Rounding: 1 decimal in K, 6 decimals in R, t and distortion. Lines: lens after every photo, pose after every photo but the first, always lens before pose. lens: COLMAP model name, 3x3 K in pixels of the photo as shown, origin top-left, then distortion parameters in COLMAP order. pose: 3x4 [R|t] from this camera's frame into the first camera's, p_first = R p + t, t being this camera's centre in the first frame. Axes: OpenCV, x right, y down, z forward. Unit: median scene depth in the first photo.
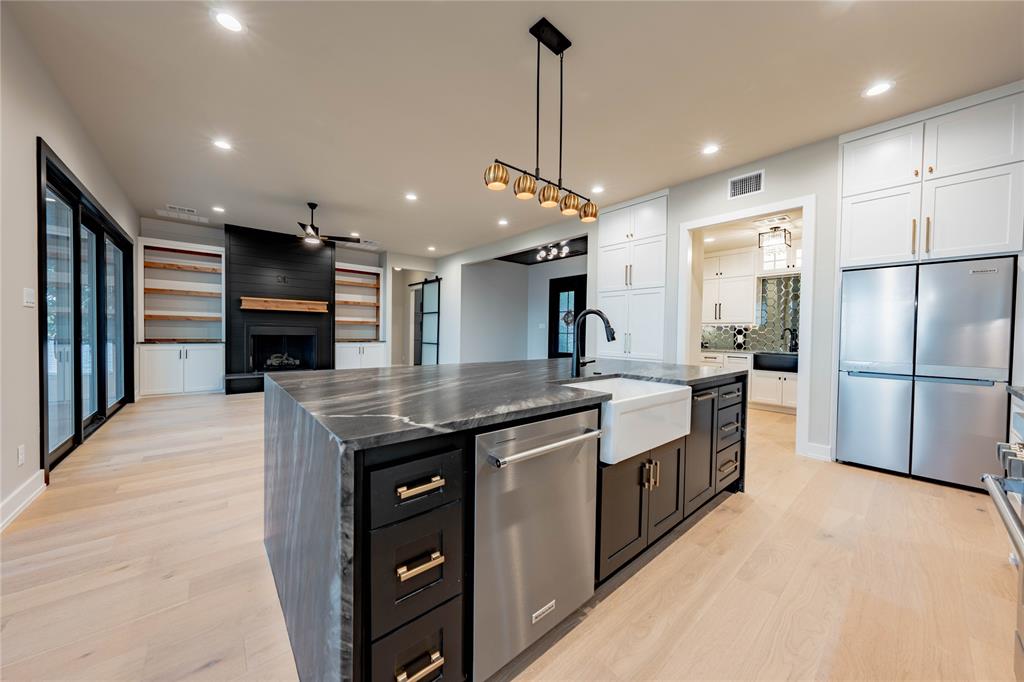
lens RADIAL K [[351.5, 0, 507.5], [0, 351.5, 340.5], [0, 0, 1]] dist [-0.002980, 0.000035]
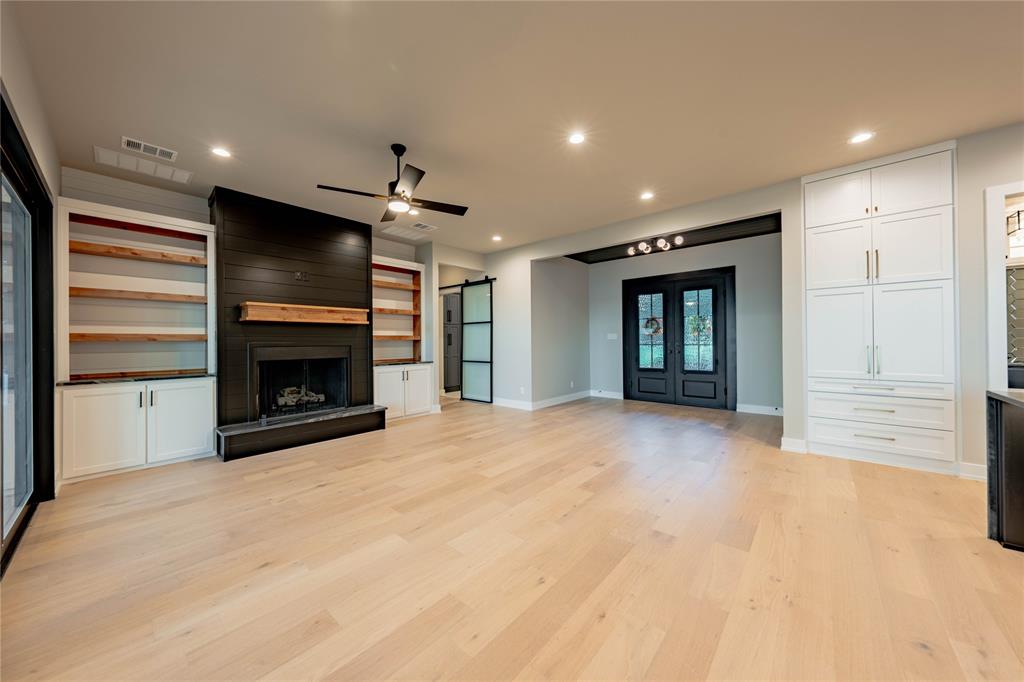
lens RADIAL K [[351.5, 0, 507.1], [0, 351.5, 340.7], [0, 0, 1]] dist [-0.002980, 0.000035]
pose [[0.989764, -0.024171, 0.140649, -0.363075], [0.027779, 0.999332, -0.023745, -0.025146], [-0.139981, 0.027409, 0.989775, 0.295632]]
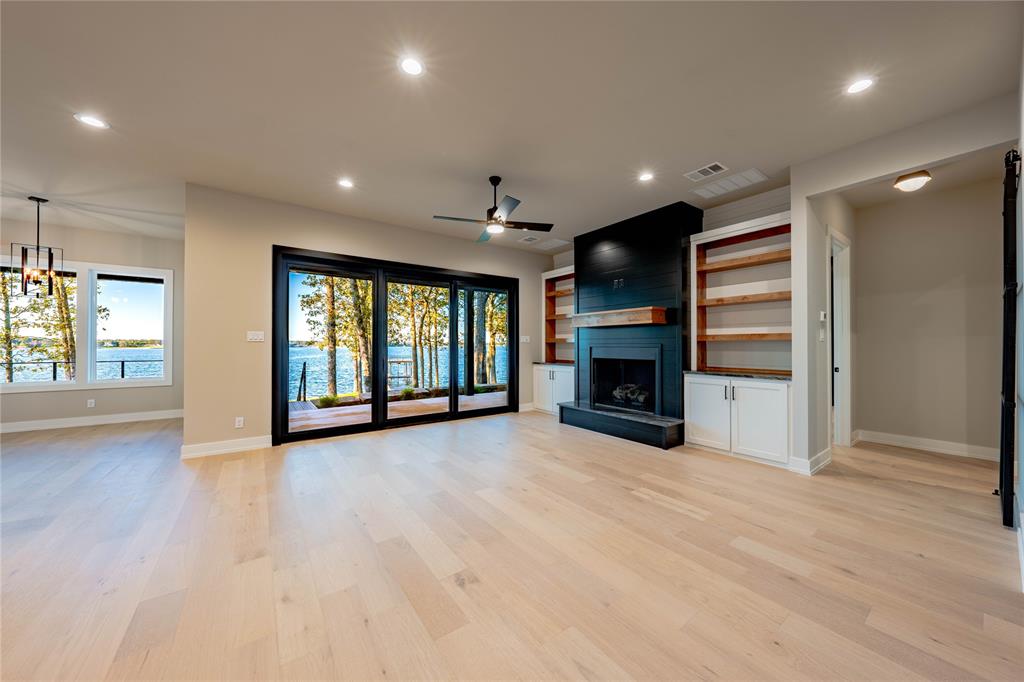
lens RADIAL K [[351.5, 0, 509.4], [0, 351.5, 343.7], [0, 0, 1]] dist [-0.002980, 0.000035]
pose [[-0.074083, -0.019633, -0.997059, 0.121356], [-0.024856, 0.999532, -0.017835, -0.030094], [0.996942, 0.023462, -0.074536, 0.856510]]
